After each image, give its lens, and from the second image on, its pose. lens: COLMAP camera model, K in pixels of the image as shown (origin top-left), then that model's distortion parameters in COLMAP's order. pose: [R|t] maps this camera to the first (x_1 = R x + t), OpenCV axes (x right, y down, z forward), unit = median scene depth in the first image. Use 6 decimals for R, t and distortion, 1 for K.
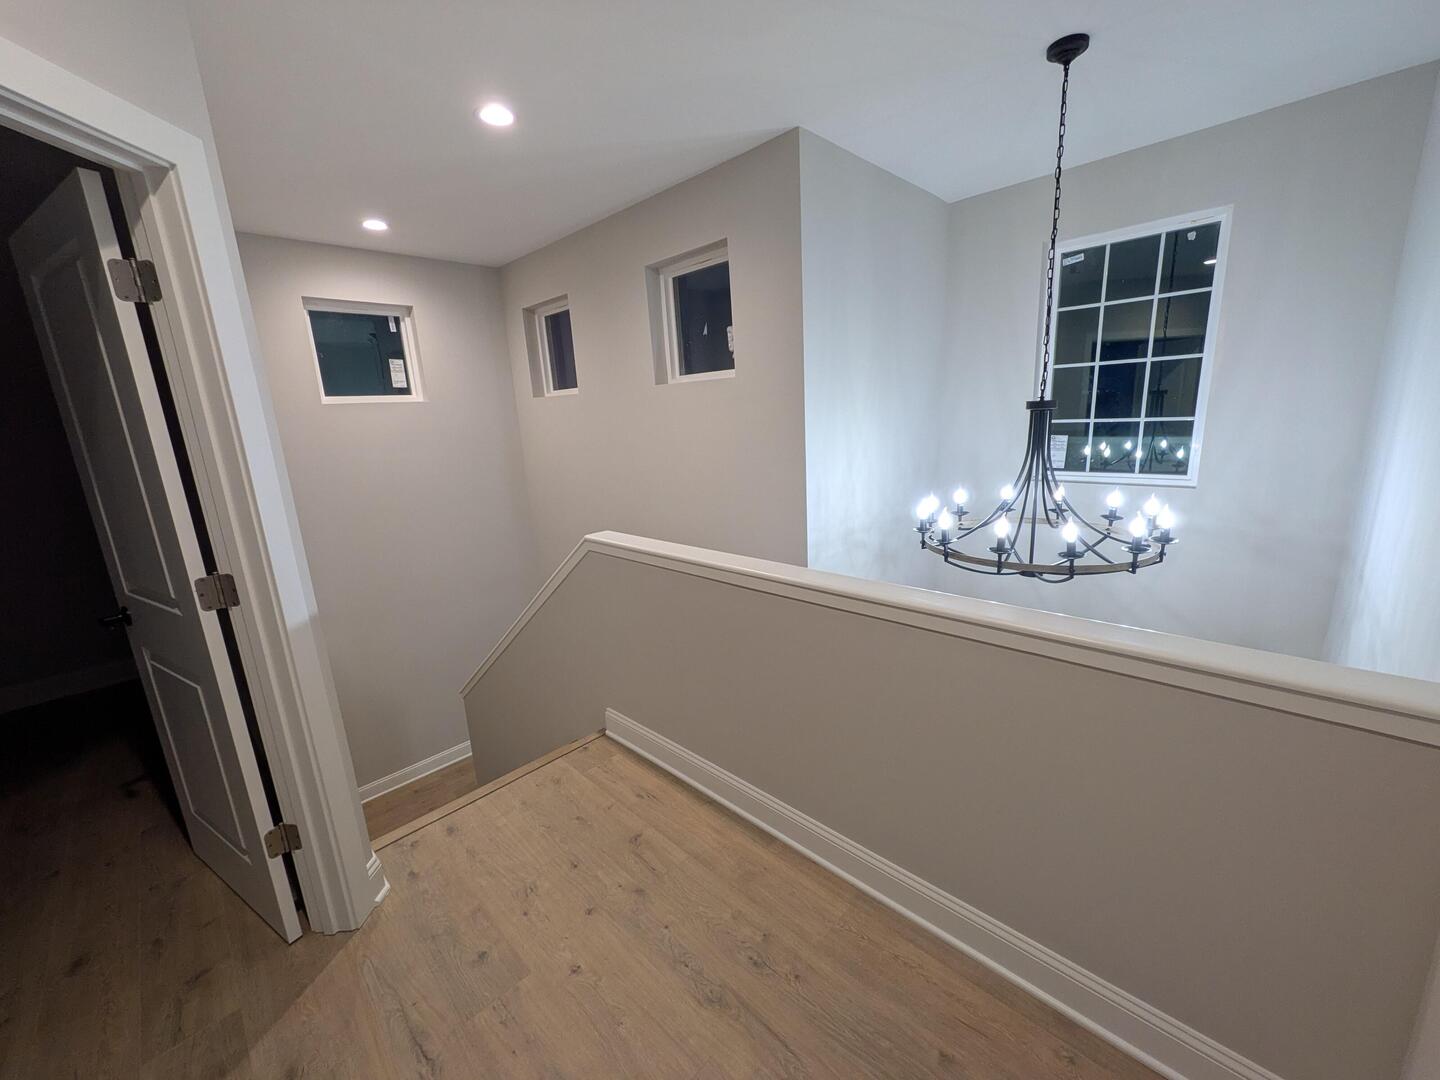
lens RADIAL K [[567.6, 0, 723.0], [0, 567.6, 541.6], [0, 0, 1]] dist [-0.000727, 0.000268]
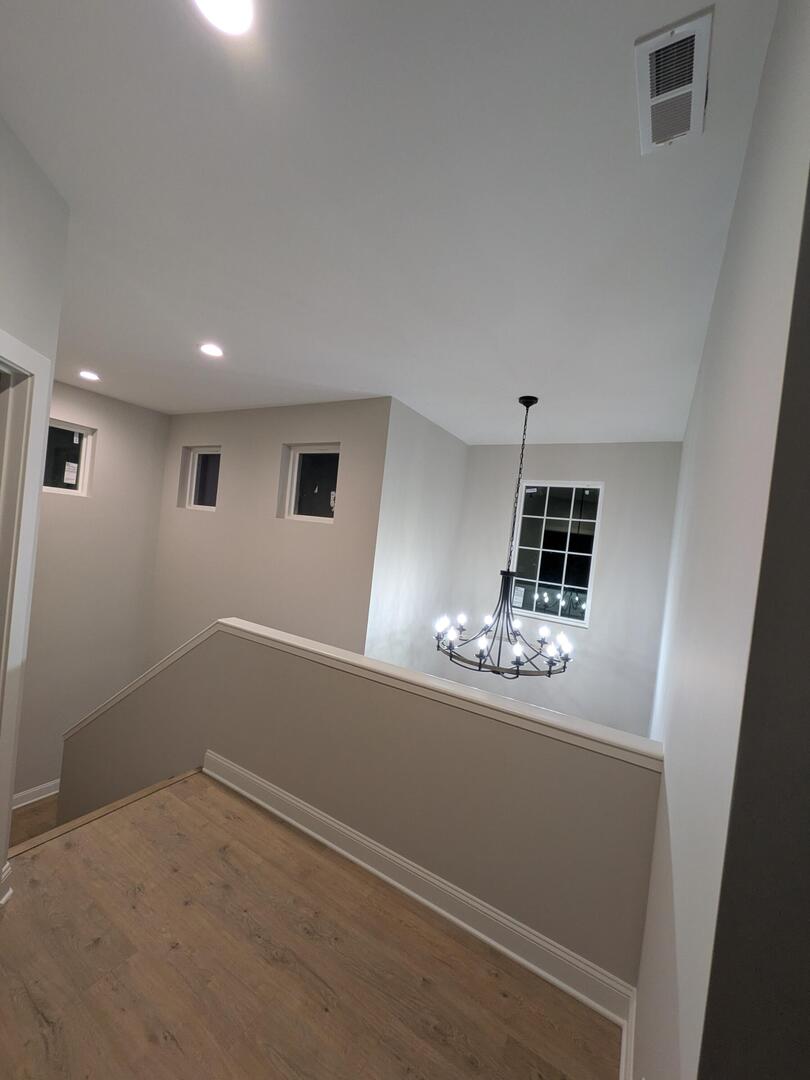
lens RADIAL K [[425.7, 0, 404.7], [0, 425.7, 542.2], [0, 0, 1]] dist [-0.000727, 0.000268]
pose [[0.959374, 0.154089, 0.236345, -0.073992], [-0.103060, 0.971195, -0.214847, -0.018170], [-0.262642, 0.181761, 0.947619, -0.183968]]
